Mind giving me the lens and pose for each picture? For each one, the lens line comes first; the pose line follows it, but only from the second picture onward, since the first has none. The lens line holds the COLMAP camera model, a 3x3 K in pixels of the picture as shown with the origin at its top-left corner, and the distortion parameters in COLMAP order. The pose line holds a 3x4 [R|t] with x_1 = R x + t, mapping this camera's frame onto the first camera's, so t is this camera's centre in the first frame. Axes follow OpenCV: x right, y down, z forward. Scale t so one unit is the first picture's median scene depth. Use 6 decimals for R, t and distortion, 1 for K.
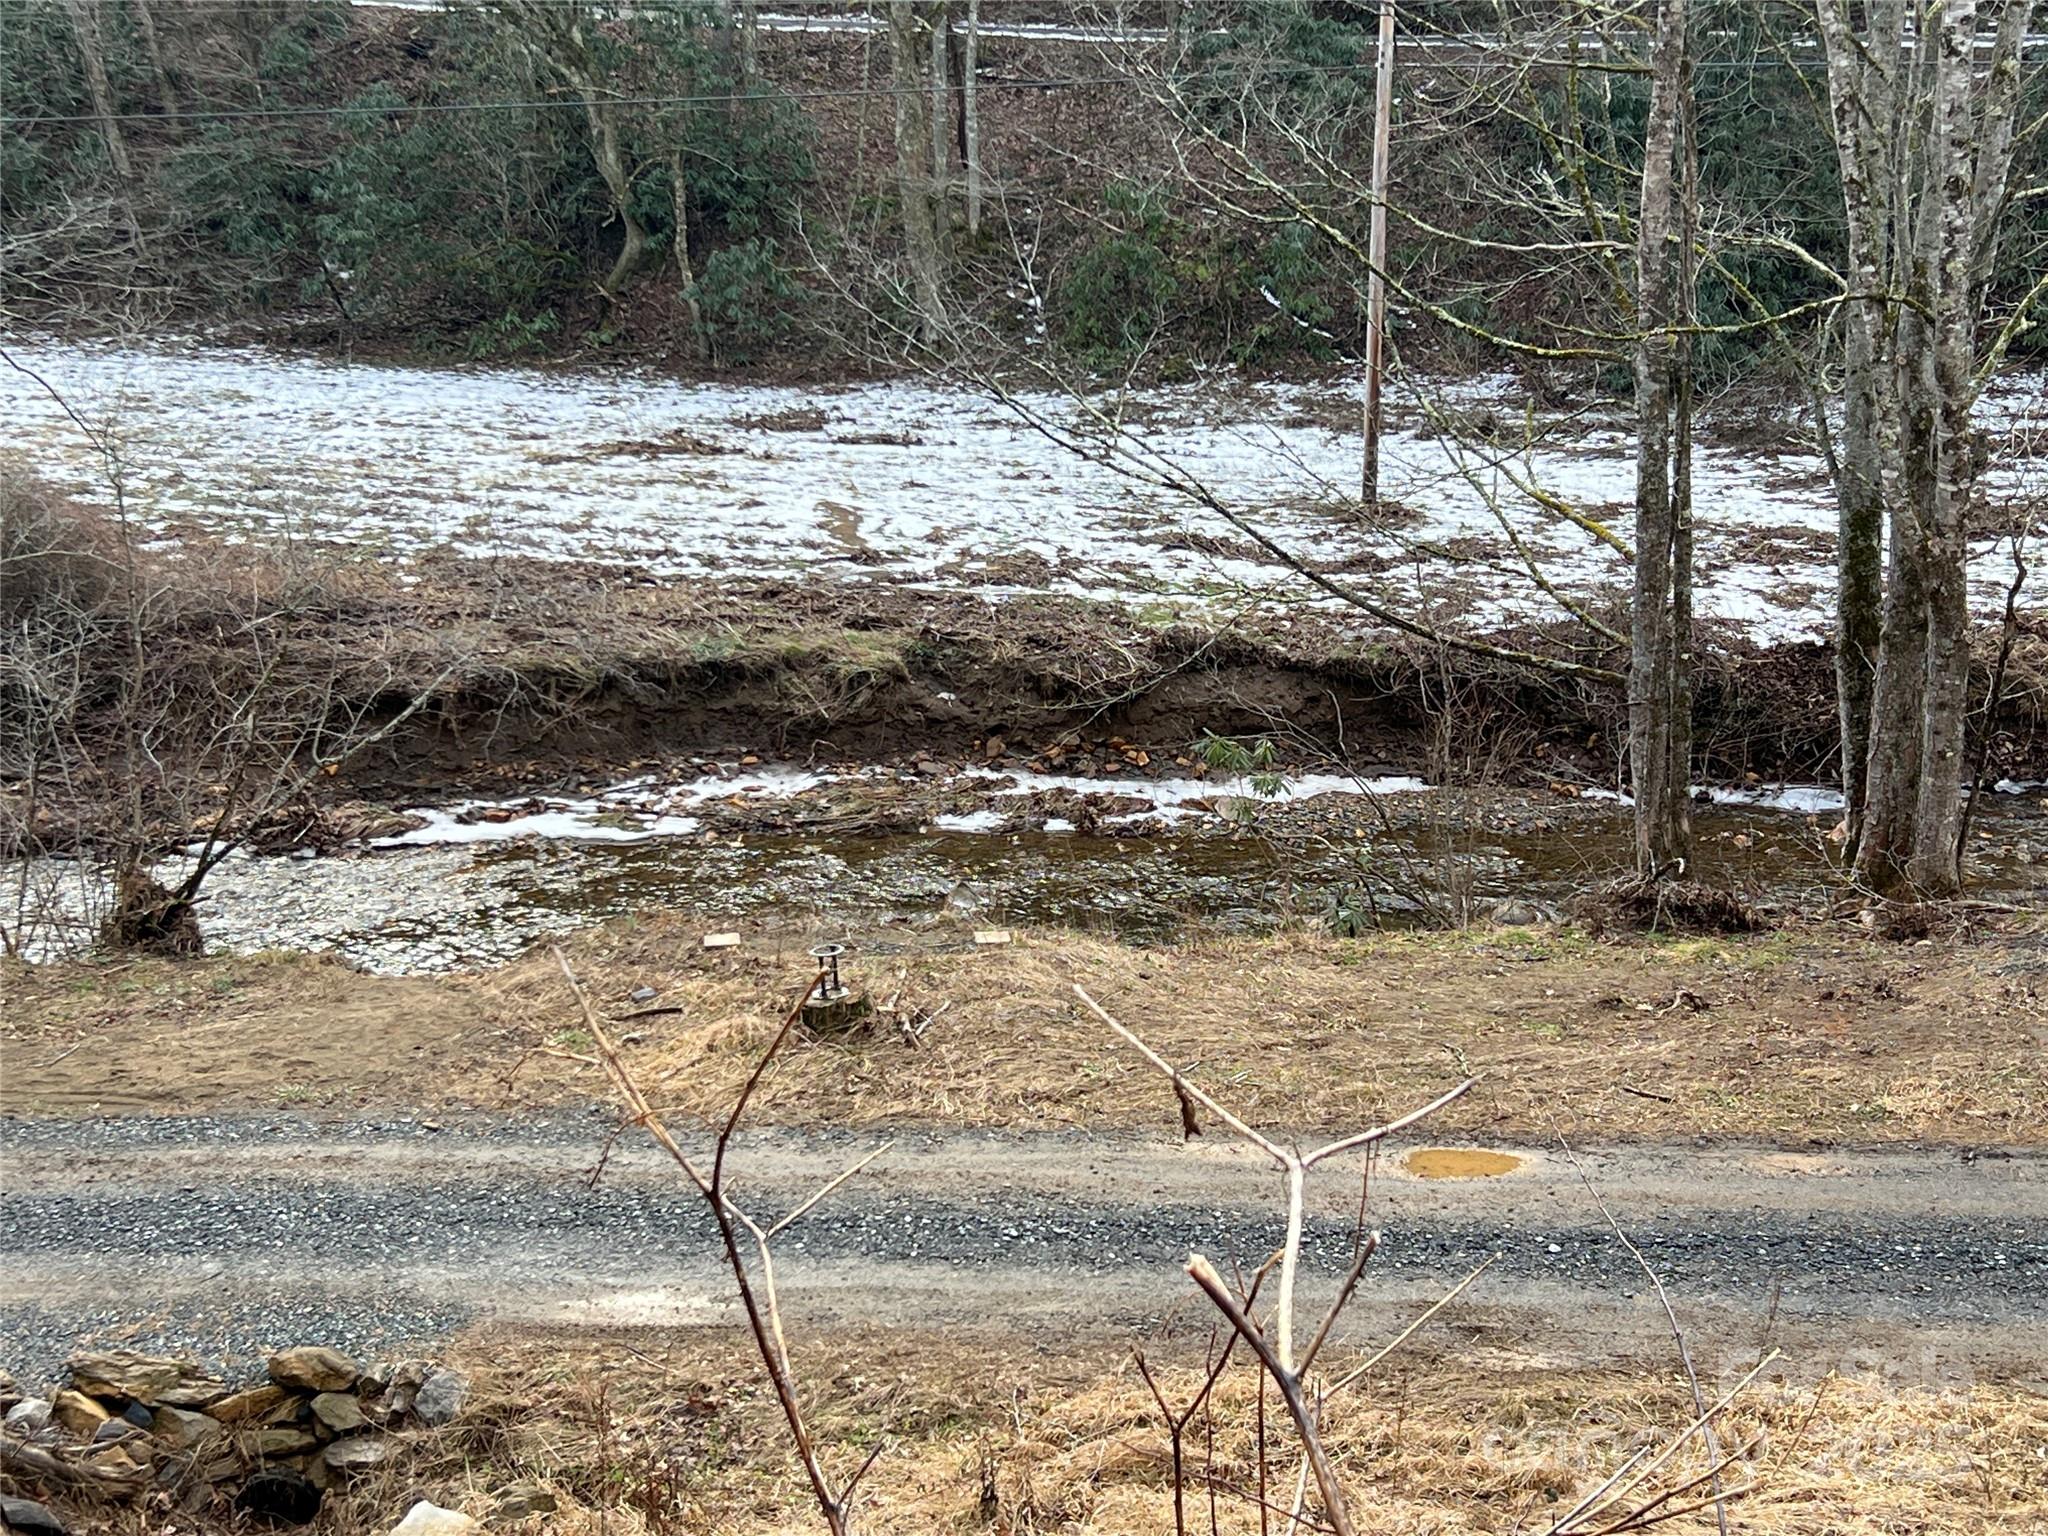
lens RADIAL K [[3022.8, 0, 1024.1], [0, 3022.8, 765.9], [0, 0, 1]] dist [0.022099, 0.000000]
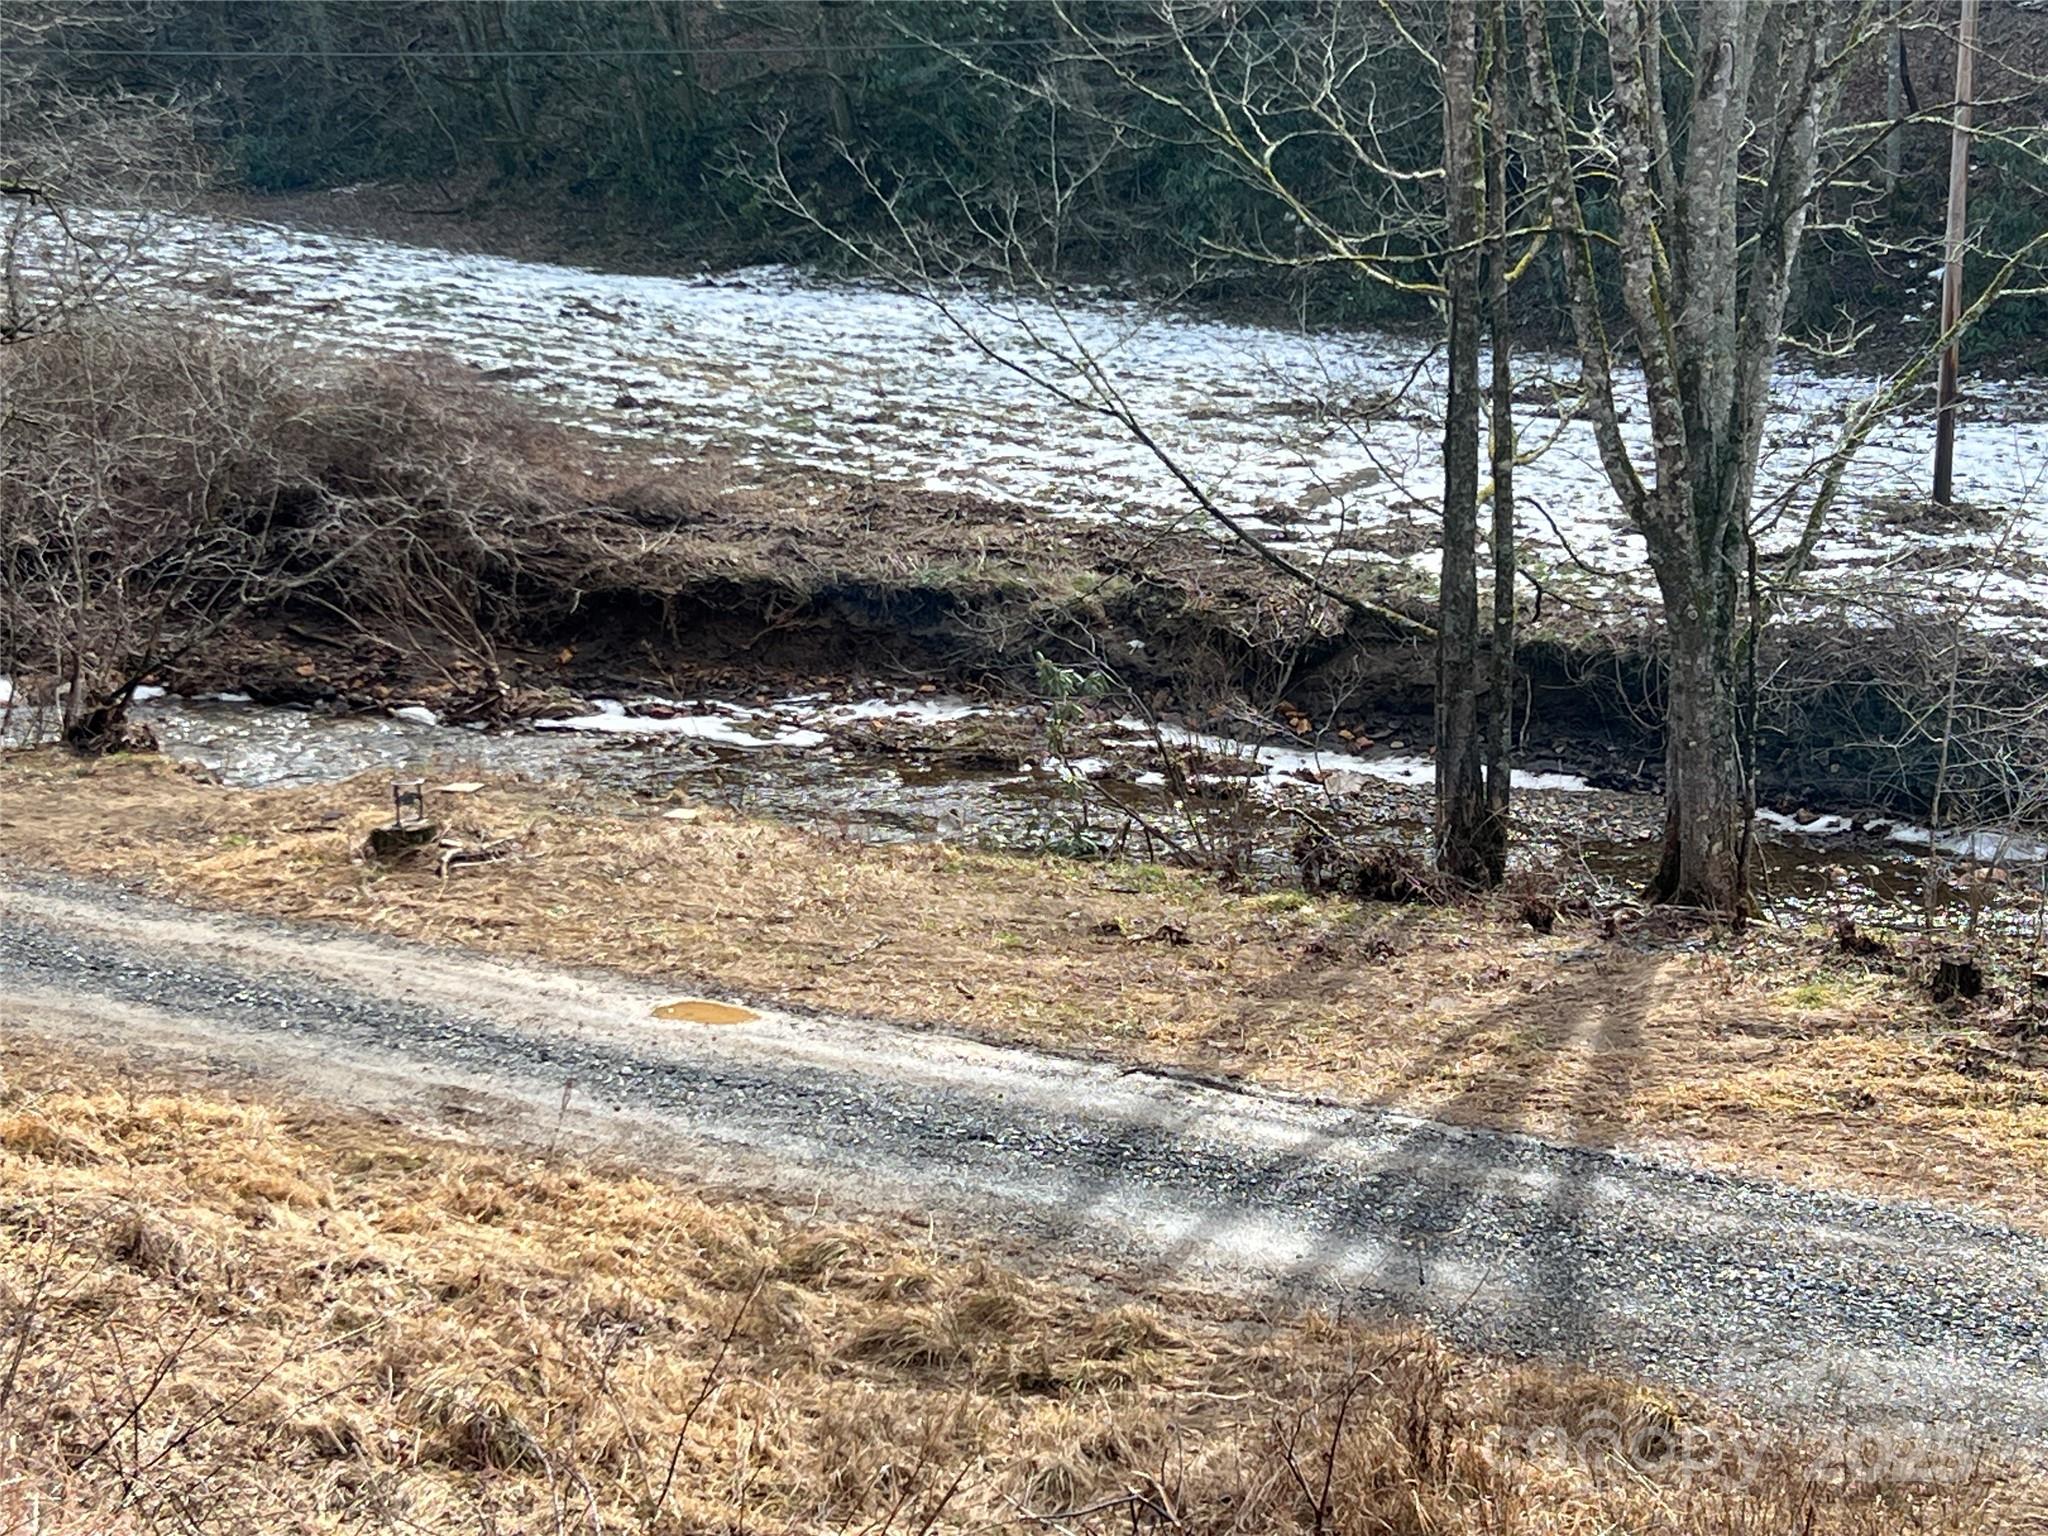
lens RADIAL K [[3817.3, 0, 1016.2], [0, 3817.3, 770.8], [0, 0, 1]] dist [0.038300, 0.000000]
pose [[0.871038, 0.101114, -0.480695, 0.549556], [-0.114844, 0.993383, 0.000856, 0.021024], [0.477601, 0.054460, 0.876887, -0.074096]]
